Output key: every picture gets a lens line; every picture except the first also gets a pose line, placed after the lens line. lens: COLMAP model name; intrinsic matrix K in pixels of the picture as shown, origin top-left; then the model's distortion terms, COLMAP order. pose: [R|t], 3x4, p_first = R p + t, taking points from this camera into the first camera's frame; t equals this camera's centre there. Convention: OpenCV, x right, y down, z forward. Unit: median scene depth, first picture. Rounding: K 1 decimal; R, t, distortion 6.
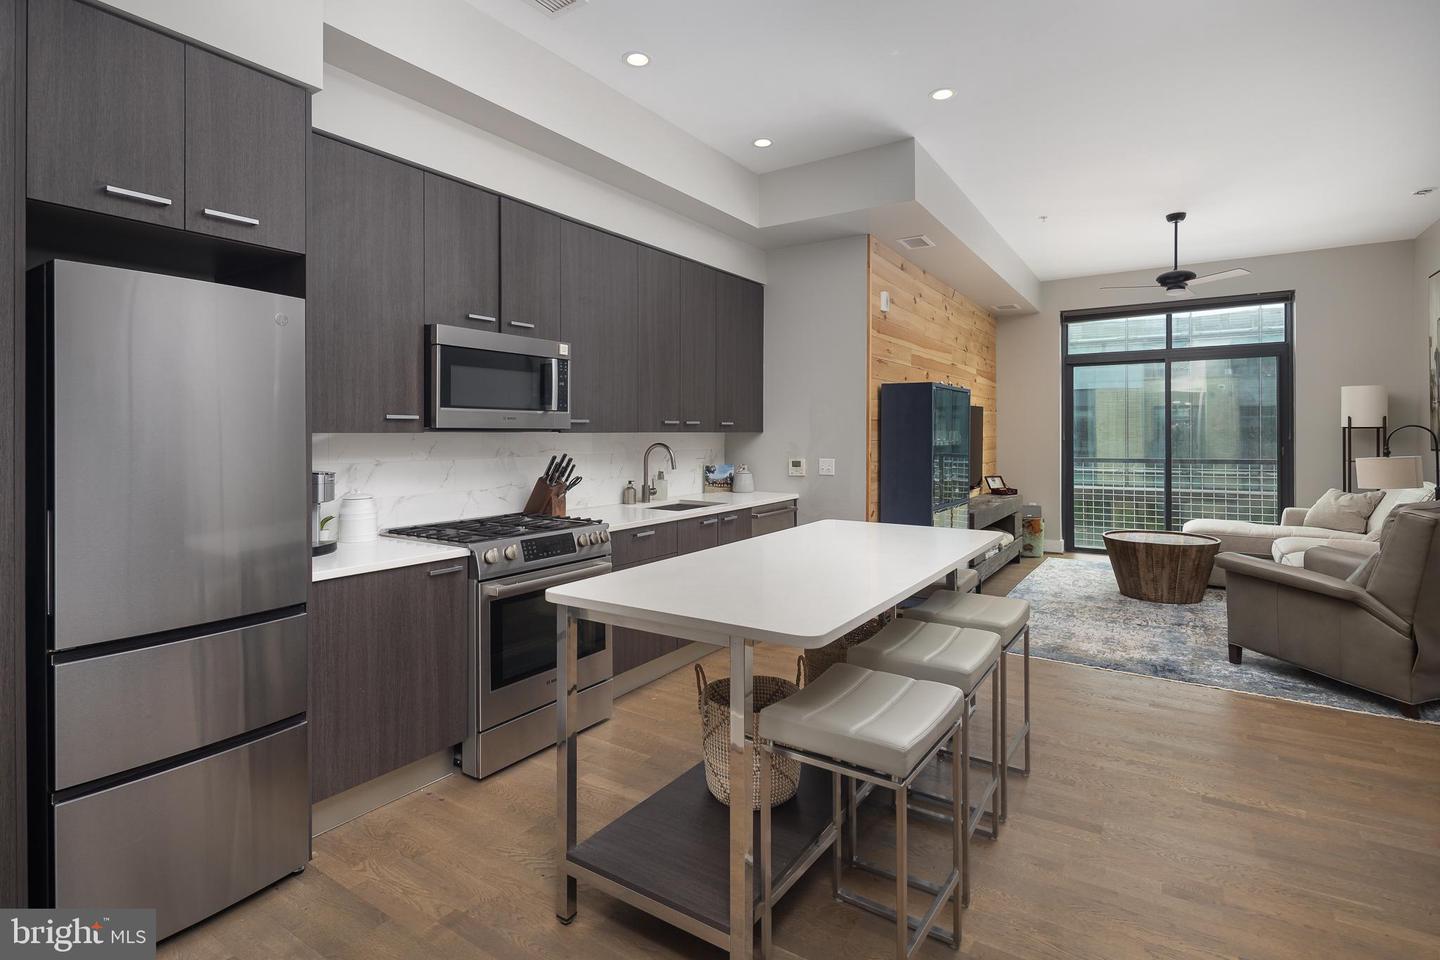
lens RADIAL K [[717.1, 0, 709.8], [0, 717.1, 433.9], [0, 0, 1]] dist [0.001413, -0.000263]
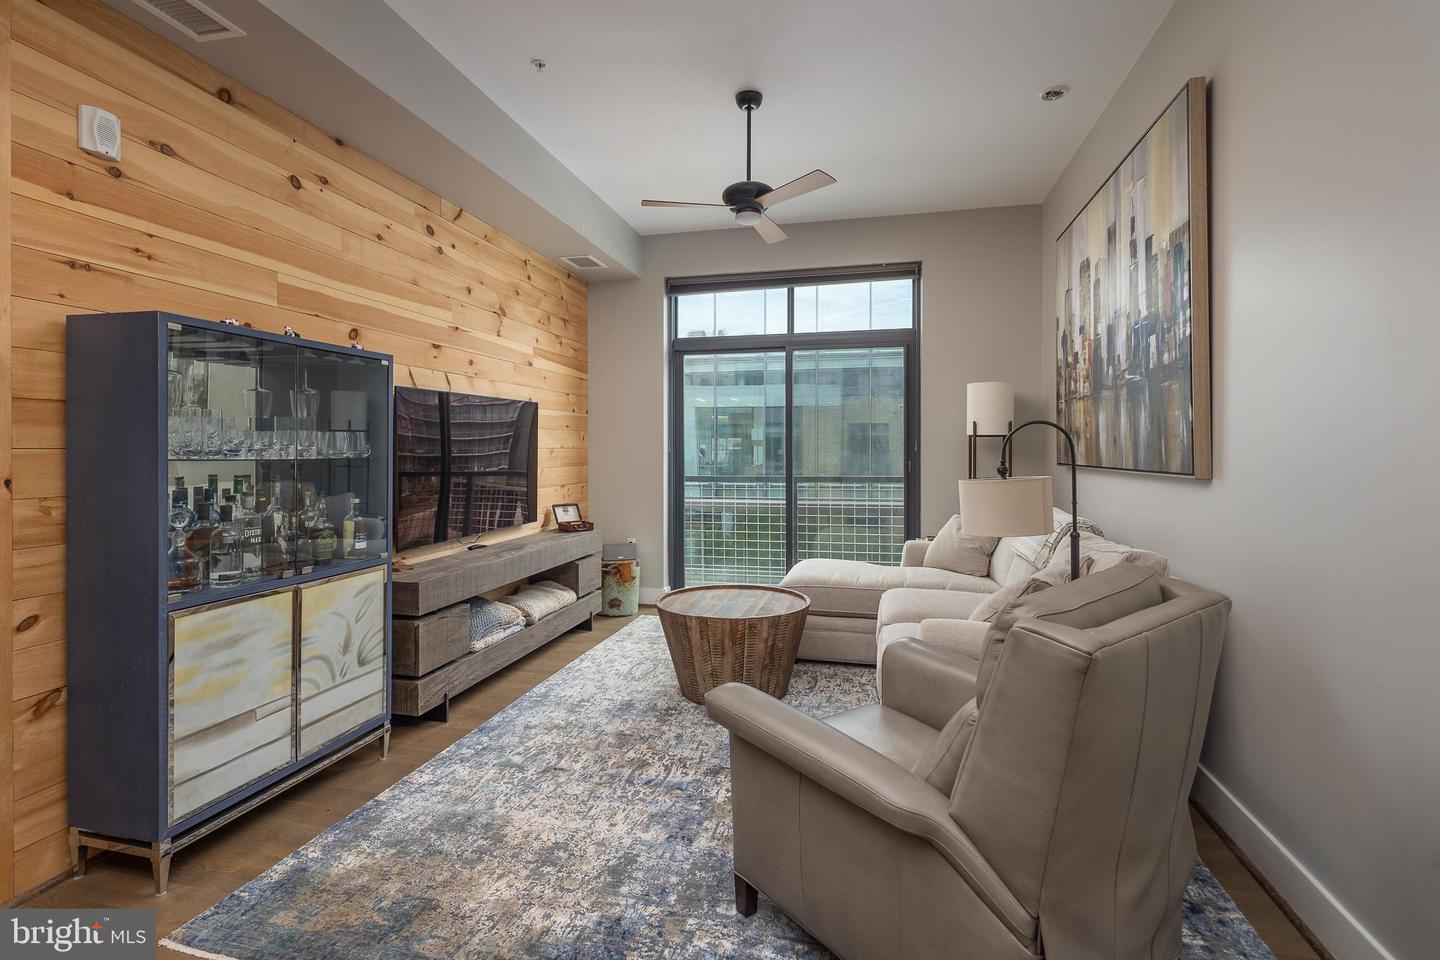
lens RADIAL K [[704.8, 0, 715.8], [0, 704.8, 456.6], [0, 0, 1]] dist [-0.000228, -0.001431]
pose [[0.940410, -0.000434, 0.340041, 0.366287], [-0.002510, 0.999963, 0.008218, 0.008322], [-0.340032, -0.008582, 0.940375, 0.375760]]
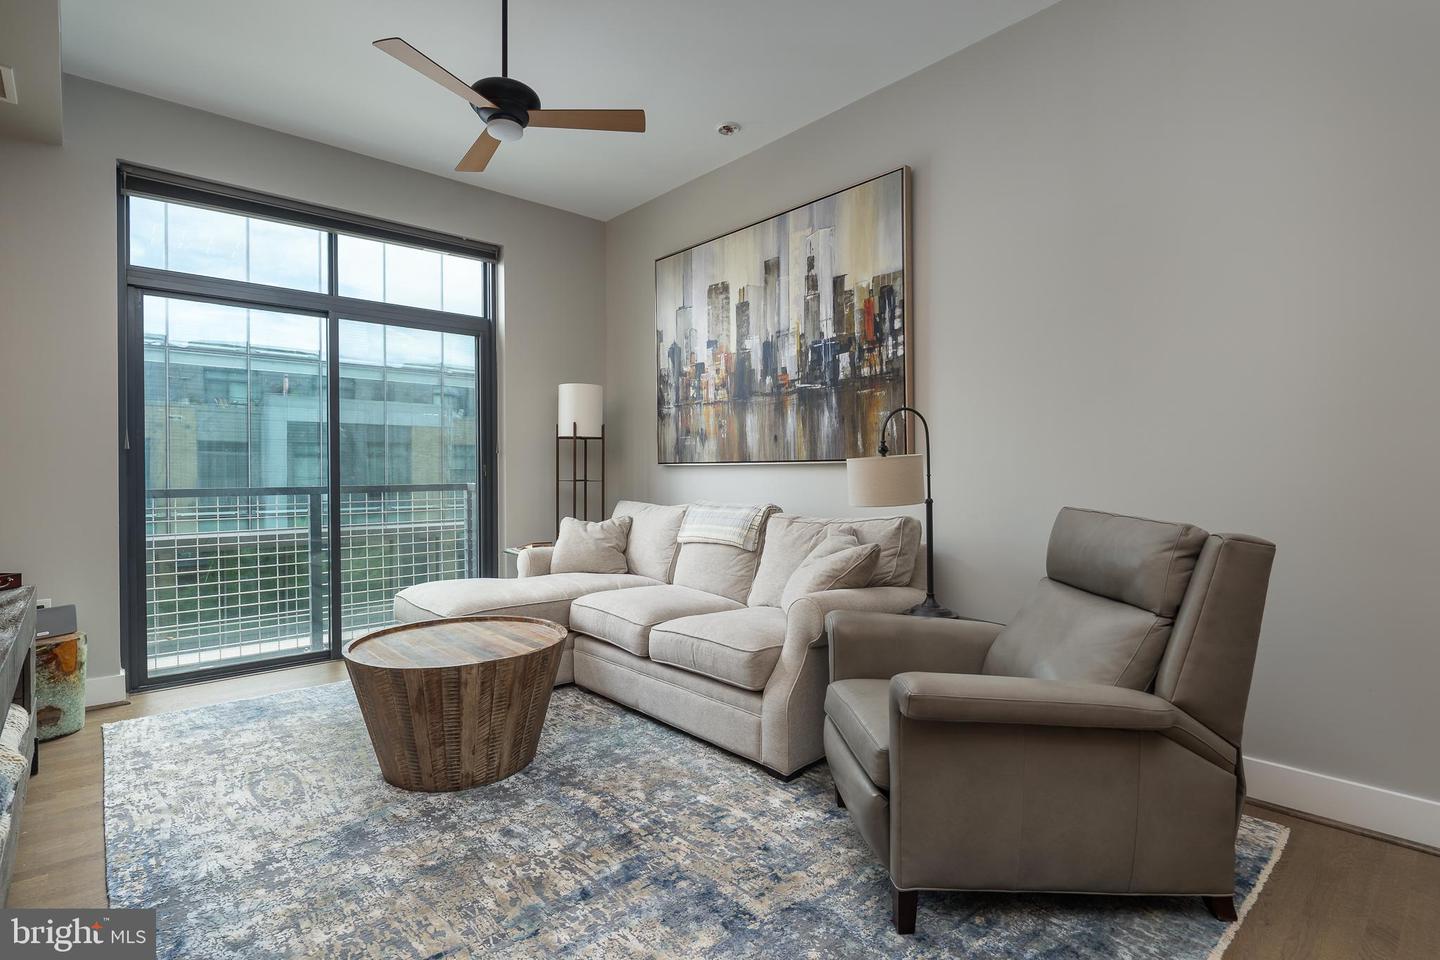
lens RADIAL K [[698.8, 0, 720.0], [0, 698.8, 480.0], [0, 0, 1]] dist [-0.001972, -0.001407]
pose [[0.247800, -0.007105, 0.968785, 0.202271], [0.003990, 0.999972, 0.006313, 0.033395], [-0.968803, 0.002301, 0.247822, 0.663668]]
